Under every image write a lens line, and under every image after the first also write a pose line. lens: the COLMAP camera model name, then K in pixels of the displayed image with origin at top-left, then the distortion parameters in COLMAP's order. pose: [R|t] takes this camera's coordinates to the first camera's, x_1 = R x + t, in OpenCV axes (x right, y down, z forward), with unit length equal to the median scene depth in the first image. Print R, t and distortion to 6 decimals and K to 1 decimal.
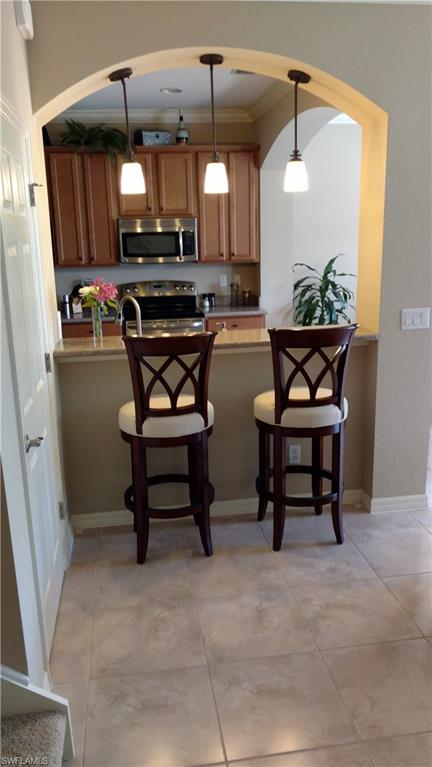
lens RADIAL K [[622.4, 0, 216.0], [0, 622.4, 383.5], [0, 0, 1]] dist [0.038965, -0.002357]
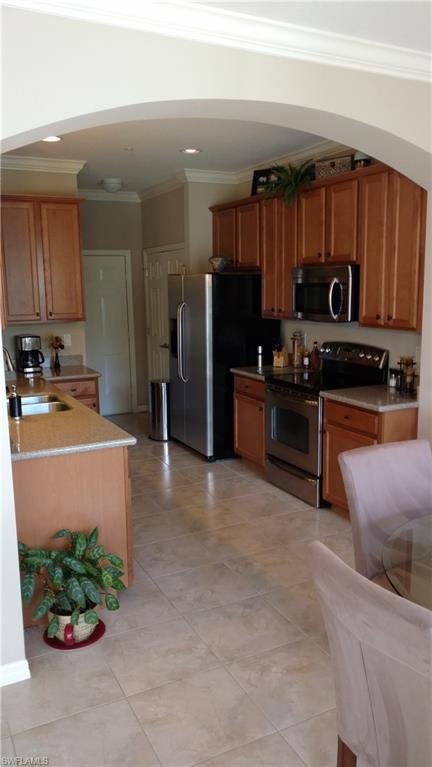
lens RADIAL K [[622.4, 0, 216.0], [0, 622.4, 383.5], [0, 0, 1]] dist [0.038965, -0.002357]
pose [[0.298403, 0.167428, -0.939640, 0.634463], [-0.262250, 0.960984, 0.087947, -0.152787], [0.917704, 0.220177, 0.330668, 0.635330]]
